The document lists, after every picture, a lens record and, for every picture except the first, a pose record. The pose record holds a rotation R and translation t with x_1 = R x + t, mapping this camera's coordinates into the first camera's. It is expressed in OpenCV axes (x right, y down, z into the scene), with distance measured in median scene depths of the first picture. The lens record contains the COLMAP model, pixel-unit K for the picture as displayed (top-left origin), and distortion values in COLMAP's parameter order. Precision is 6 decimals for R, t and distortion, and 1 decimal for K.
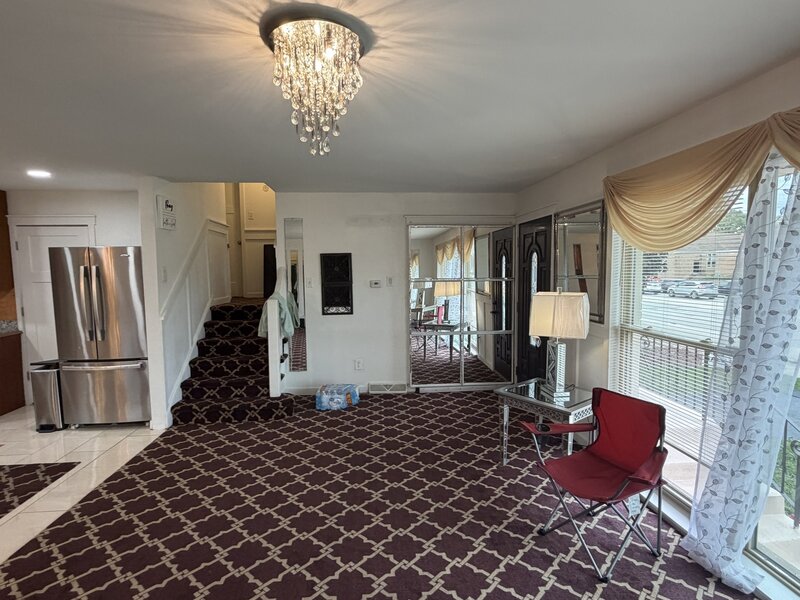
lens RADIAL K [[410.6, 0, 403.2], [0, 410.6, 303.6], [0, 0, 1]] dist [-0.001249, 0.000395]
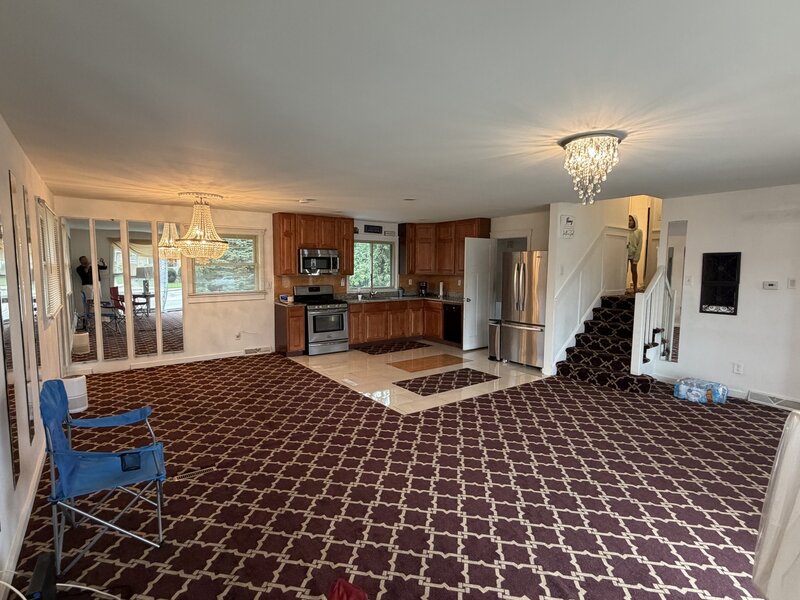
lens RADIAL K [[410.6, 0, 403.2], [0, 410.6, 303.6], [0, 0, 1]] dist [-0.001249, 0.000395]
pose [[0.530275, 0.093281, -0.842679, 0.305559], [-0.084176, 0.994811, 0.057151, 0.010436], [0.843637, 0.040627, 0.535375, -0.205226]]
